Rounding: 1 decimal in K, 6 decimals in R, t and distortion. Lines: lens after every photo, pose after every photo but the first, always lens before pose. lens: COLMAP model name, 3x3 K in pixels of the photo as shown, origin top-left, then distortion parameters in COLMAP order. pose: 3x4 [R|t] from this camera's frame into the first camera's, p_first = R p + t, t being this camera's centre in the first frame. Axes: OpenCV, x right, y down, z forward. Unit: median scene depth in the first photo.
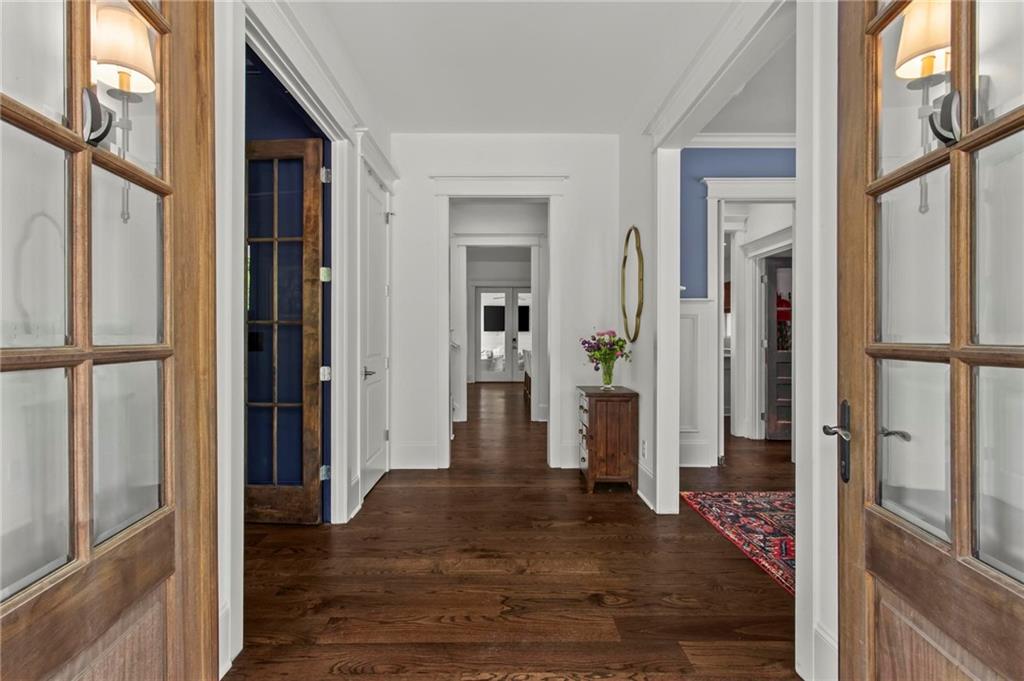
lens RADIAL K [[494.8, 0, 507.0], [0, 494.8, 337.0], [0, 0, 1]] dist [-0.000387, 0.000281]
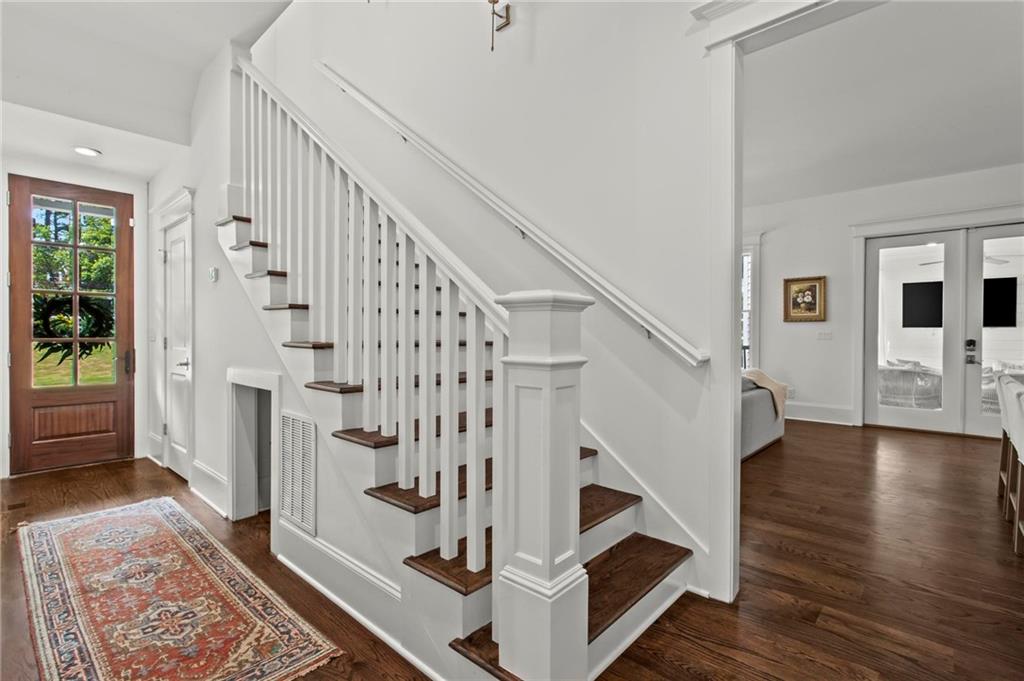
lens RADIAL K [[494.8, 0, 507.0], [0, 494.8, 337.0], [0, 0, 1]] dist [-0.000387, 0.000281]
pose [[0.731292, 0.011620, -0.681966, 0.013565], [-0.010821, 0.999927, 0.005434, 0.000368], [0.681979, 0.003405, 0.731364, 0.354682]]
